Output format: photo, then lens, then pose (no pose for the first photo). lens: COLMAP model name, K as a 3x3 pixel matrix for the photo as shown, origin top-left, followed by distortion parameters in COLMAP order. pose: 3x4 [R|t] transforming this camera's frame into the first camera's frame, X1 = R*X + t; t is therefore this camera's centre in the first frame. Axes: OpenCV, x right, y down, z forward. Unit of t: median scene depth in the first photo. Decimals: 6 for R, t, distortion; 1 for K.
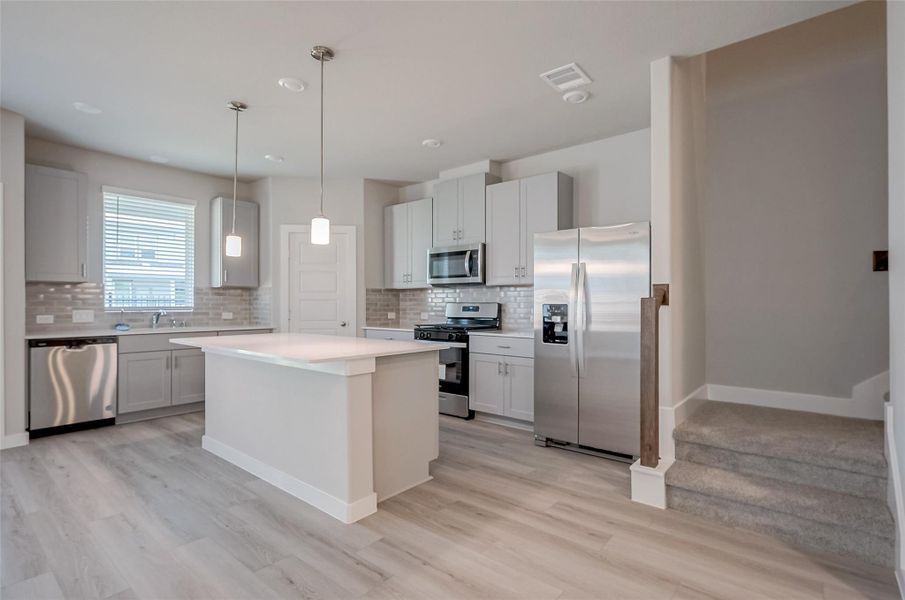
lens RADIAL K [[438.7, 0, 454.3], [0, 438.7, 302.0], [0, 0, 1]] dist [-0.000801, -0.000102]
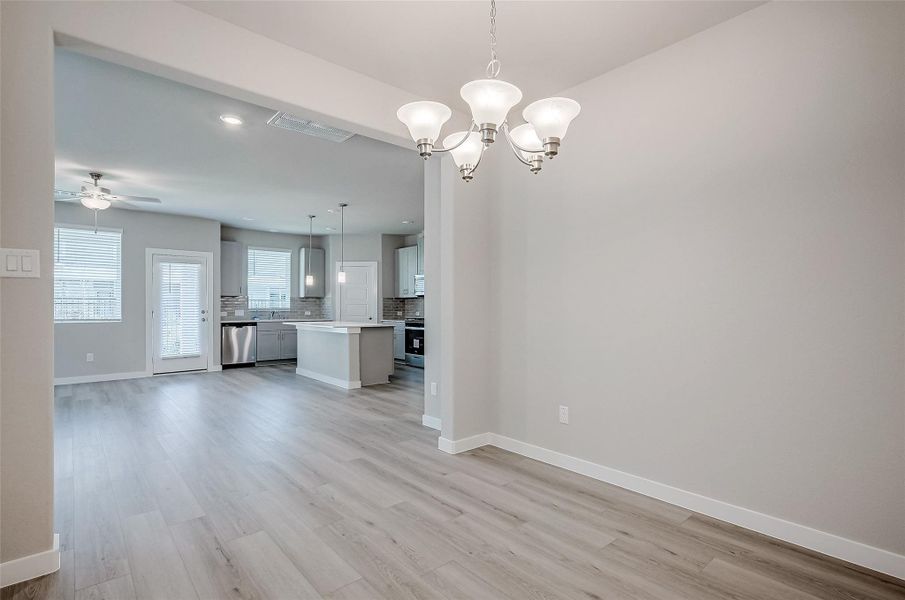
lens RADIAL K [[438.7, 0, 460.7], [0, 438.7, 304.2], [0, 0, 1]] dist [-0.000801, -0.000102]
pose [[0.989193, -0.000085, -0.146617, 0.423648], [0.000134, 1.000000, 0.000322, -0.006658], [0.146617, -0.000338, 0.989193, -0.793129]]
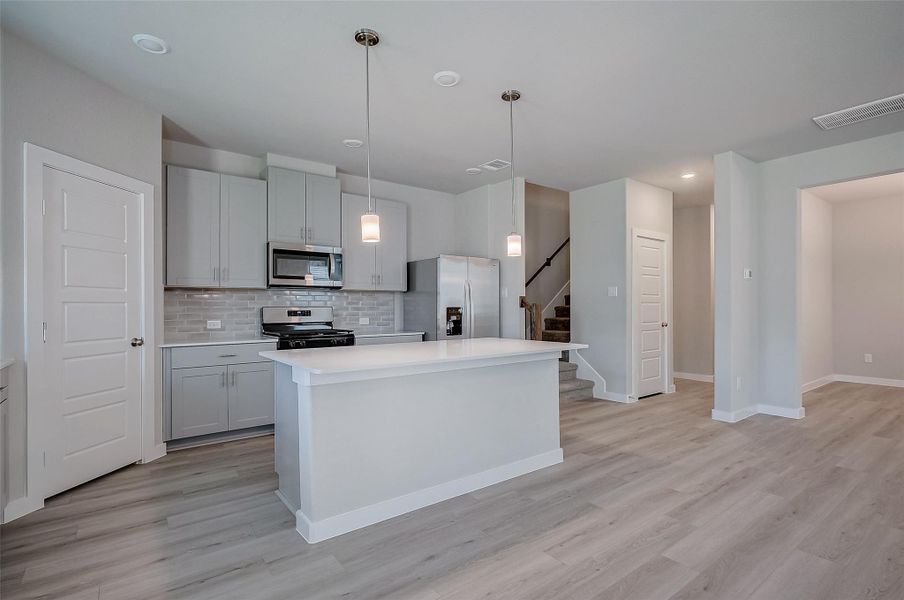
lens RADIAL K [[438.2, 0, 452.6], [0, 438.2, 302.4], [0, 0, 1]] dist [-0.000801, -0.000102]
pose [[0.228513, 0.009223, 0.973497, -0.877389], [0.001549, 0.999950, -0.009838, 0.002237], [-0.973540, 0.003756, 0.228488, 0.523892]]
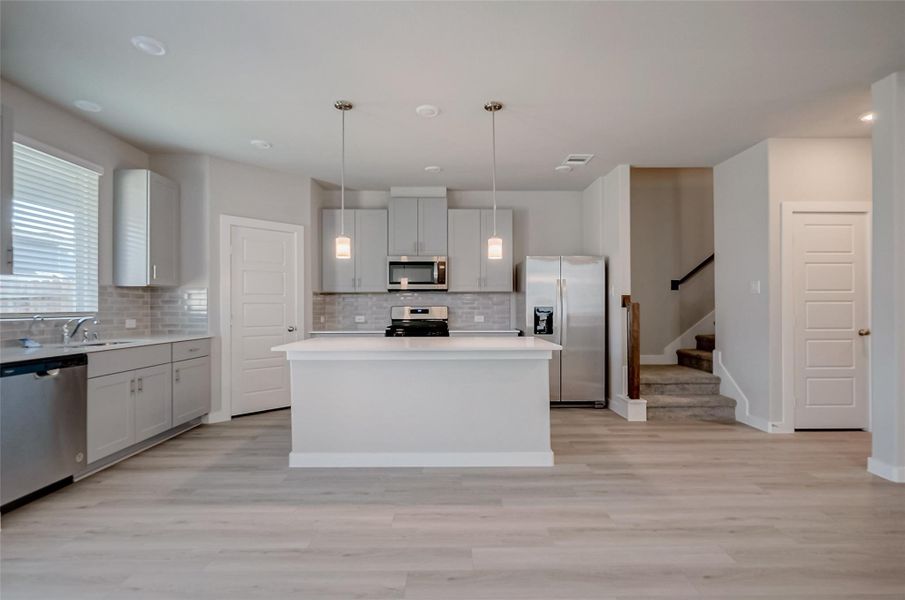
lens RADIAL K [[438.7, 0, 454.7], [0, 438.7, 300.0], [0, 0, 1]] dist [-0.000801, -0.000102]
pose [[0.762602, 0.008468, 0.646813, -0.703246], [0.000837, 0.999901, -0.014077, 0.001843], [-0.646867, 0.011276, 0.762519, 0.073449]]
